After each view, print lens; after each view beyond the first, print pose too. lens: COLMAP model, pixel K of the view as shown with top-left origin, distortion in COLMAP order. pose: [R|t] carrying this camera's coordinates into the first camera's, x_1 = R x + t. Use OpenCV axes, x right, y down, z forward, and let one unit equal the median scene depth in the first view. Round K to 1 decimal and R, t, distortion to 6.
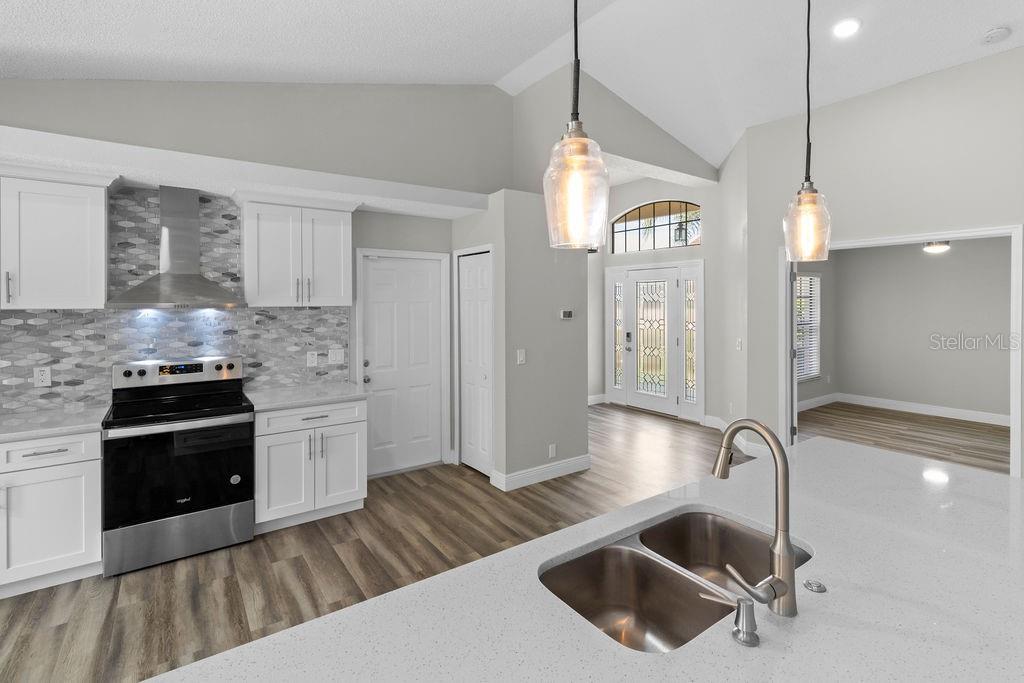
lens RADIAL K [[483.3, 0, 518.7], [0, 483.3, 304.2], [0, 0, 1]] dist [0.002771, 0.000066]
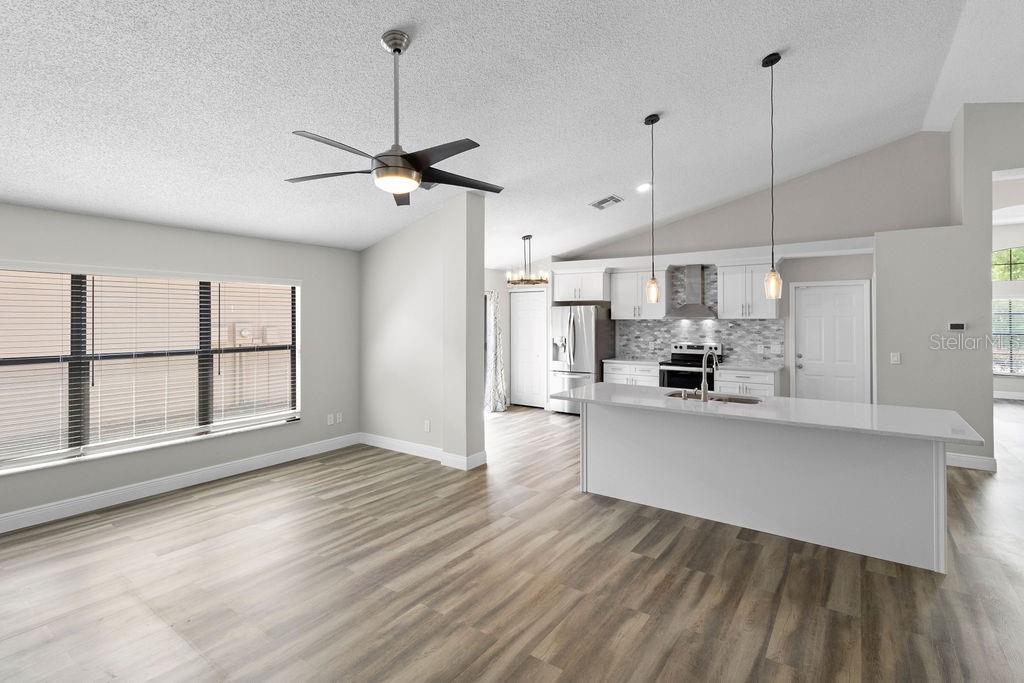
lens RADIAL K [[483.7, 0, 519.6], [0, 483.7, 316.4], [0, 0, 1]] dist [0.002009, 0.000098]
pose [[0.332725, -0.003453, -0.943018, 1.028385], [-0.003843, 0.999980, -0.005018, 0.008248], [0.943016, 0.005293, 0.332705, -0.441338]]
